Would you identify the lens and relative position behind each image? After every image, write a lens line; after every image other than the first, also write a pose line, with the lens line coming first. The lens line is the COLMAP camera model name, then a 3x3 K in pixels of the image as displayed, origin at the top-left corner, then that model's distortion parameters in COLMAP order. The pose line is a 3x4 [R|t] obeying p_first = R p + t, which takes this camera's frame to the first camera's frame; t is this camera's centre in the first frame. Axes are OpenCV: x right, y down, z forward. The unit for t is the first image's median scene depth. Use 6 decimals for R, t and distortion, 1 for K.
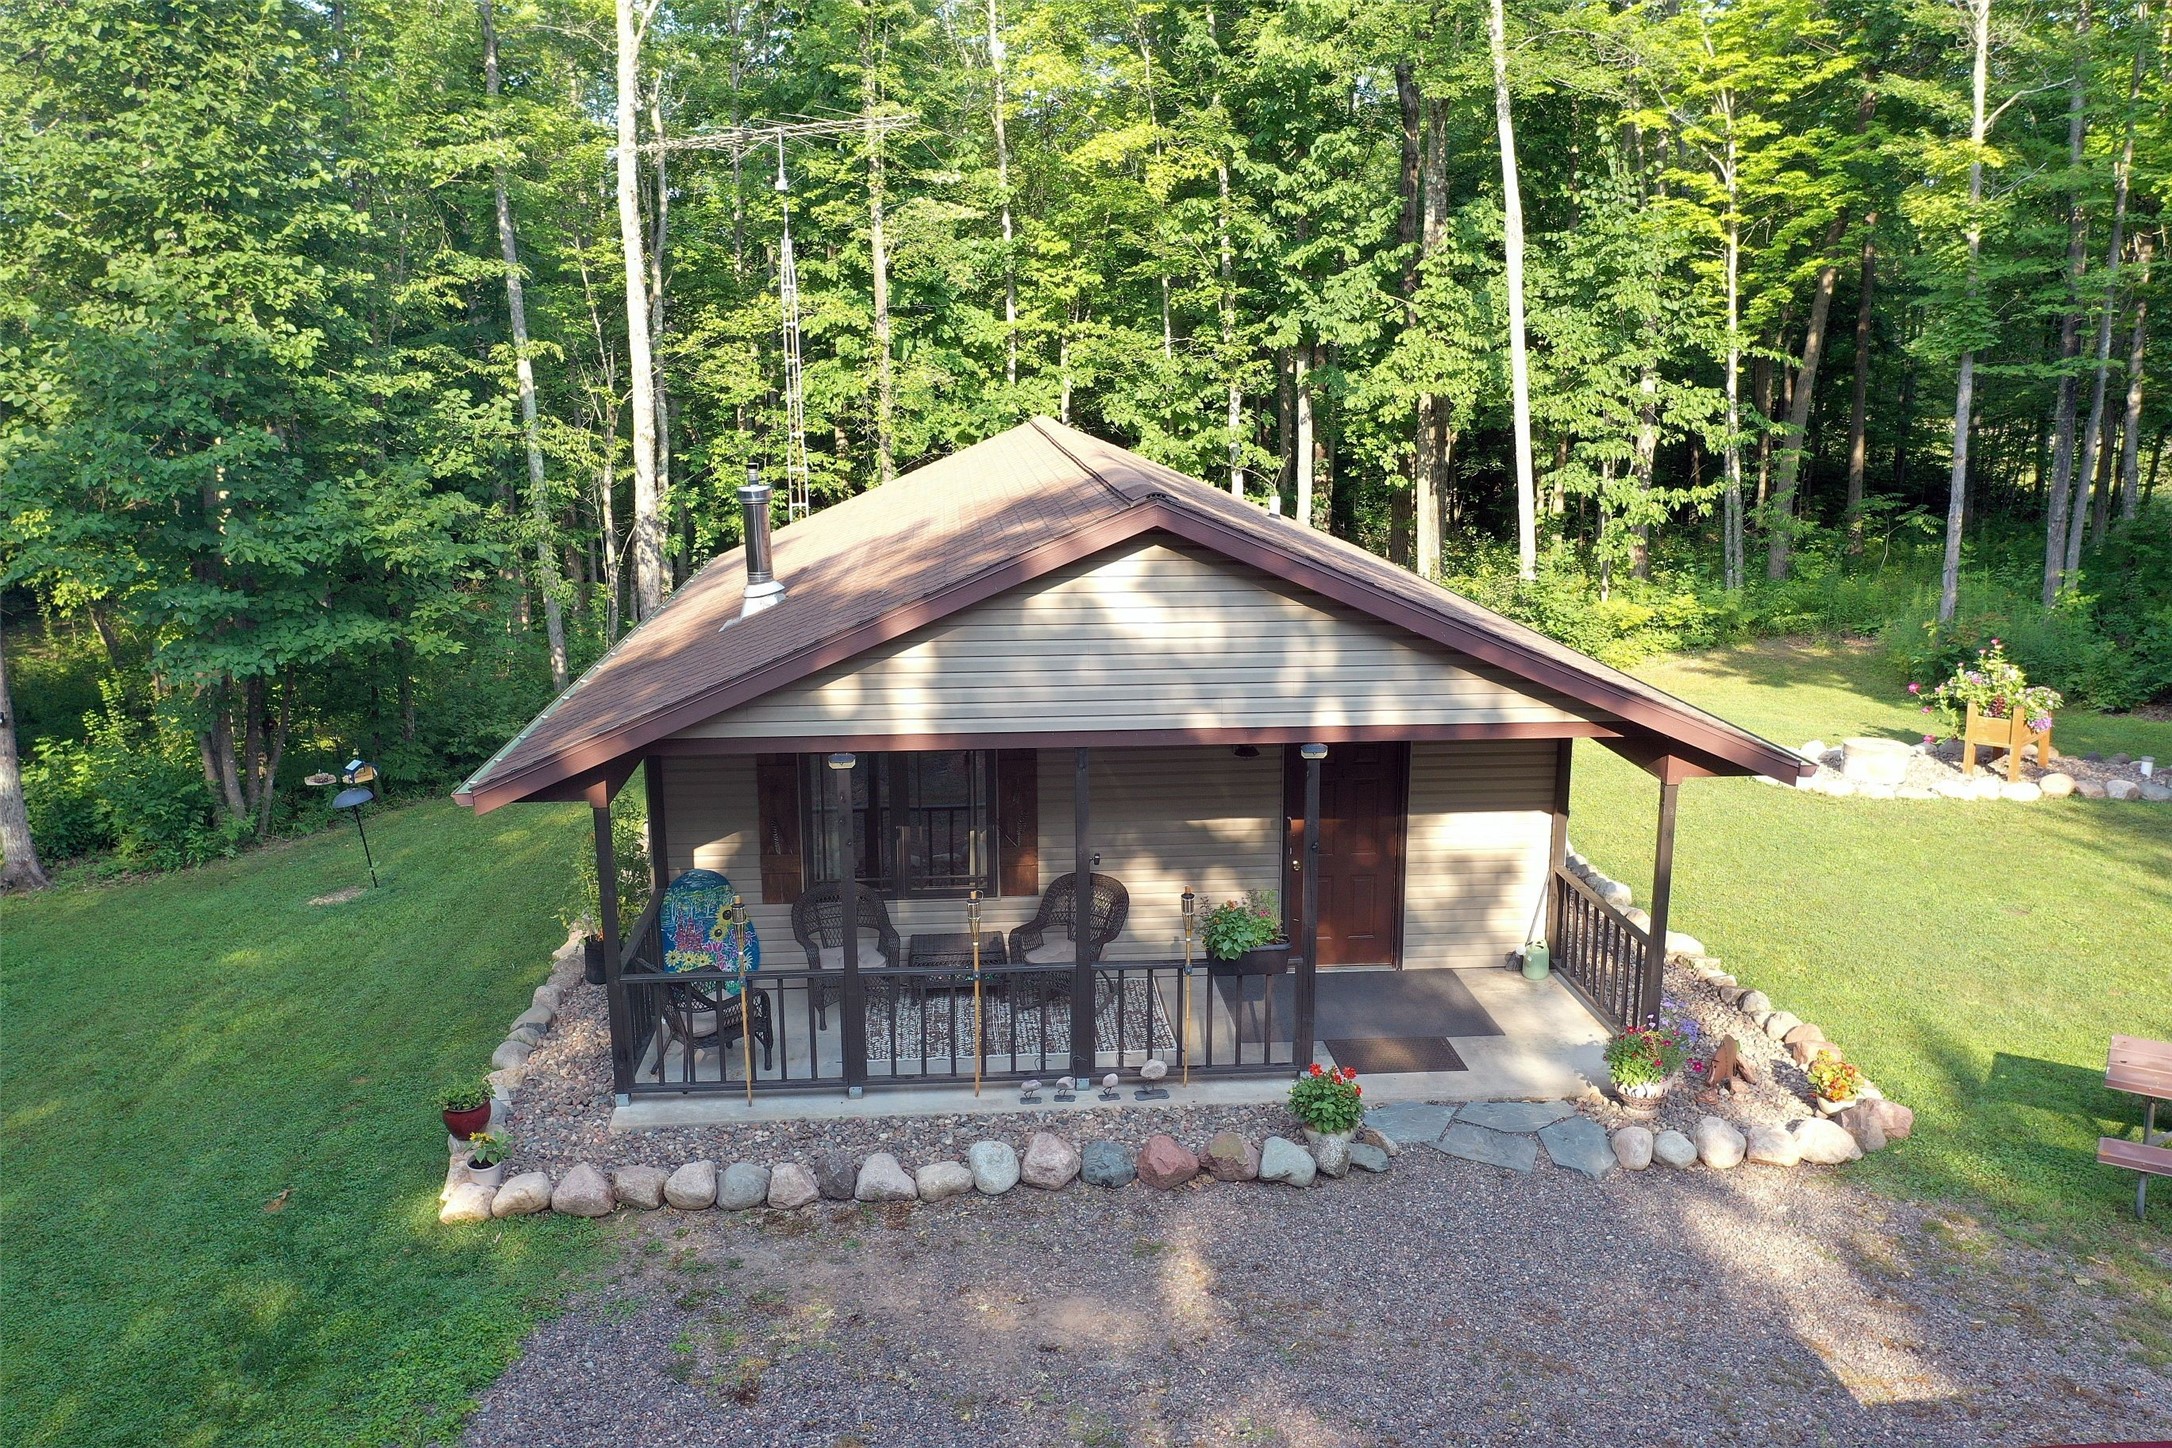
lens RADIAL K [[1720.6, 0, 1075.3], [0, 1720.6, 722.6], [0, 0, 1]] dist [-0.001855, -0.003272]
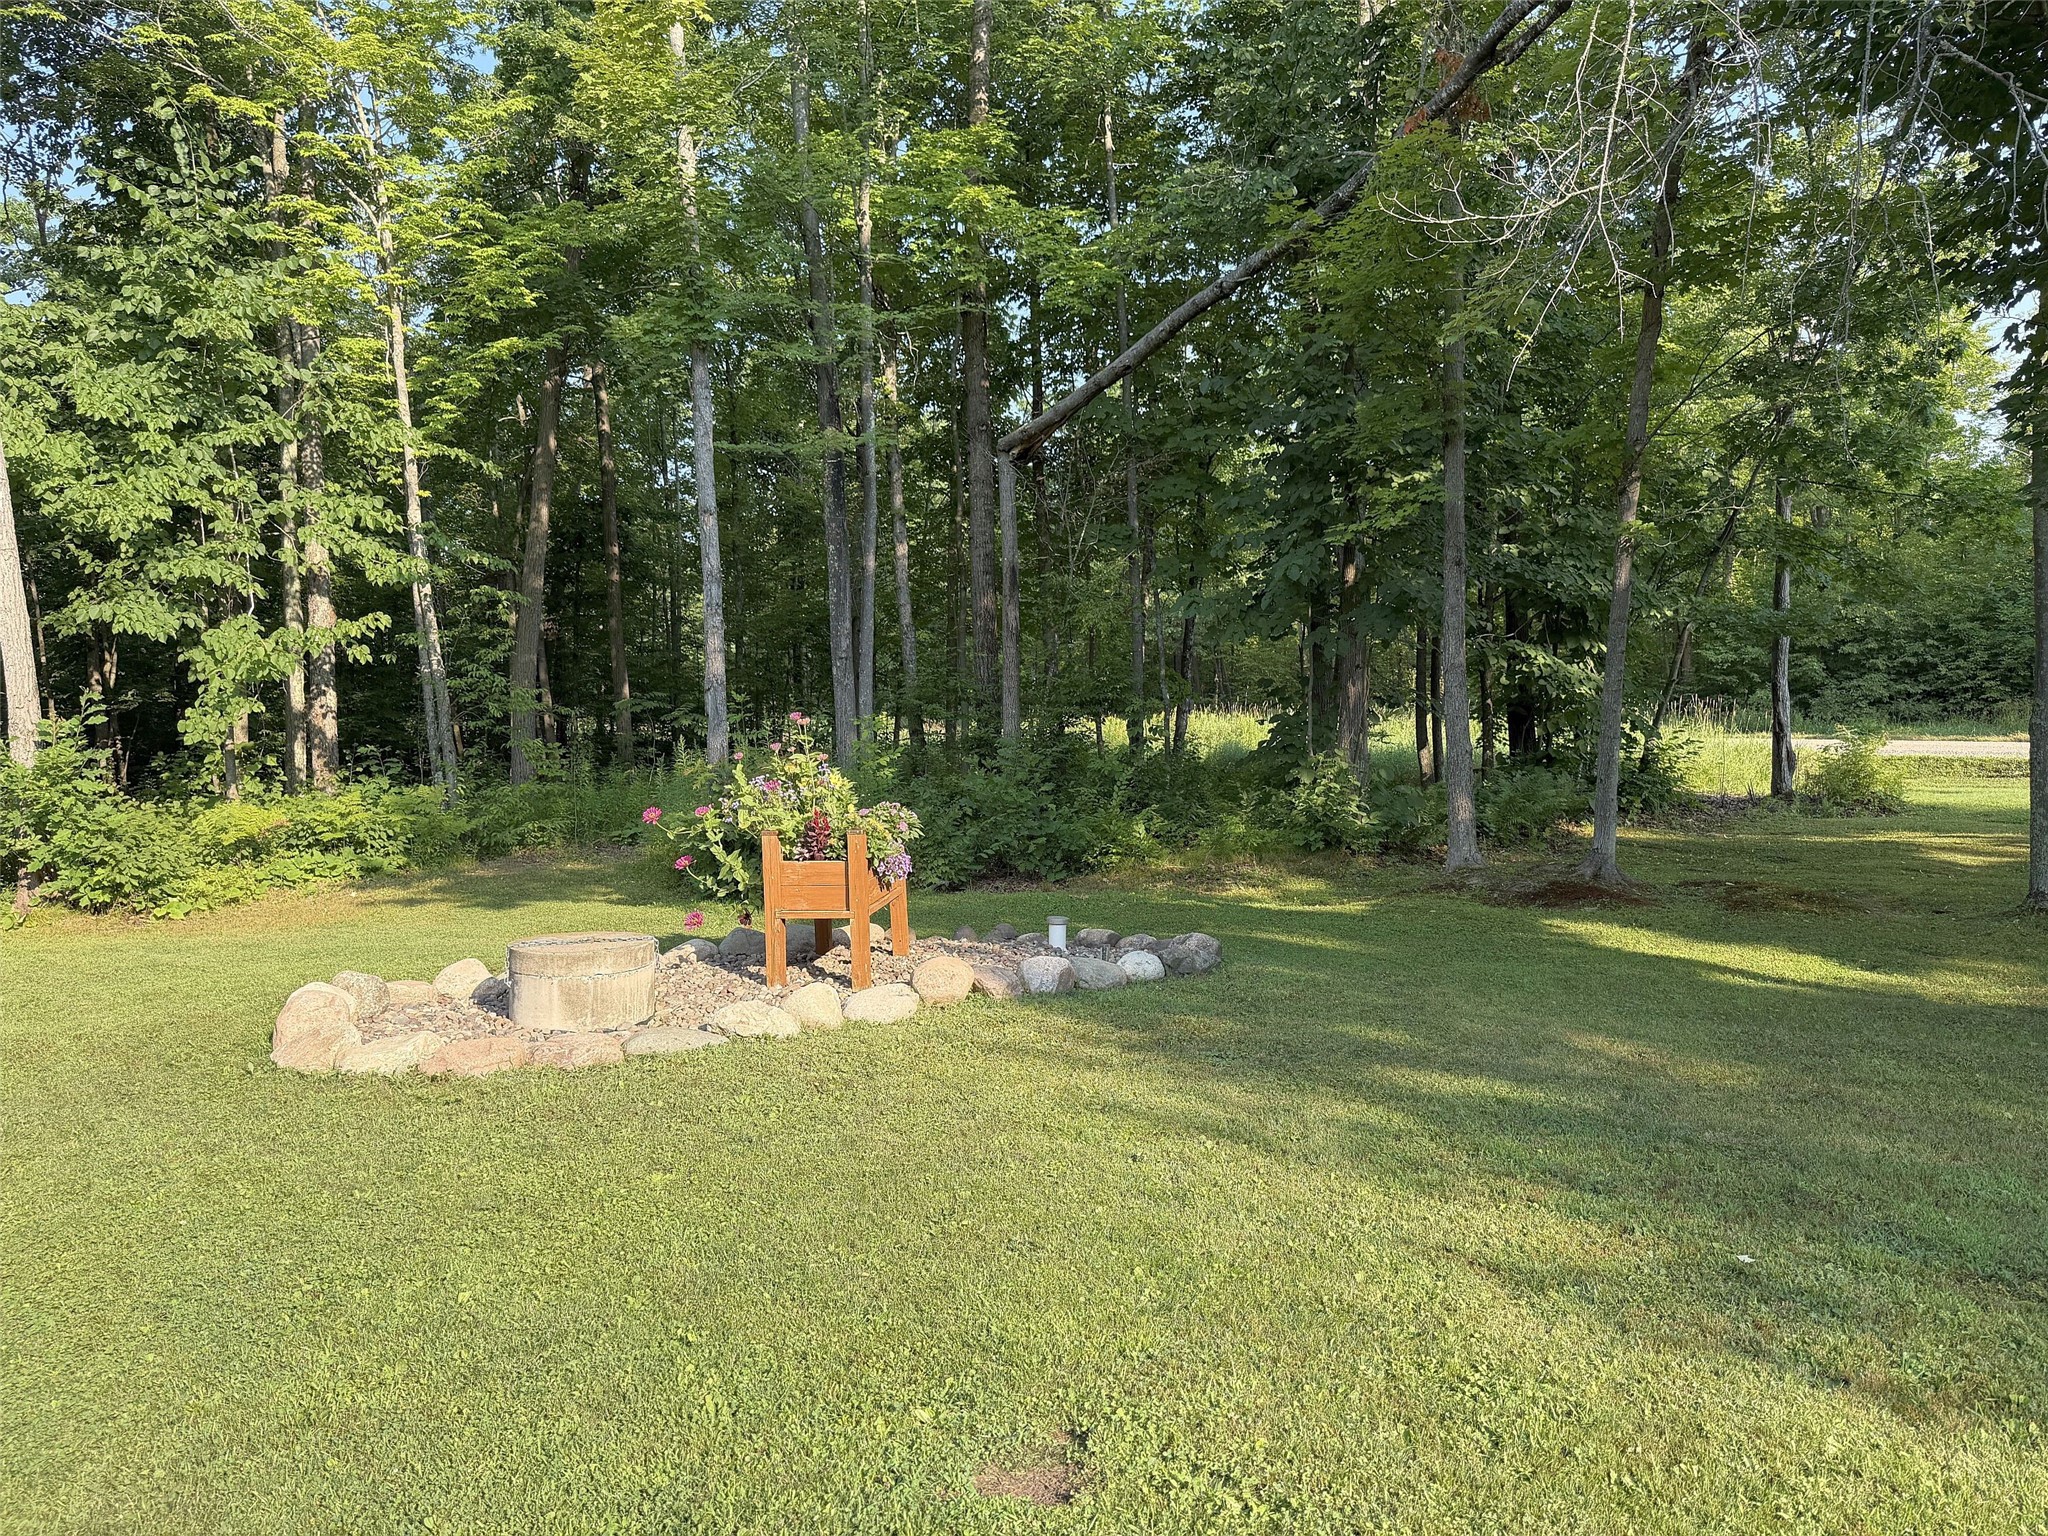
lens RADIAL K [[1444.4, 0, 1019.4], [0, 1444.4, 775.7], [0, 0, 1]] dist [0.033347, -0.037281]
pose [[0.786456, -0.026331, 0.617085, 0.325138], [0.132306, 0.983082, -0.126671, 0.032582], [-0.603309, 0.181265, 0.776634, 0.635794]]
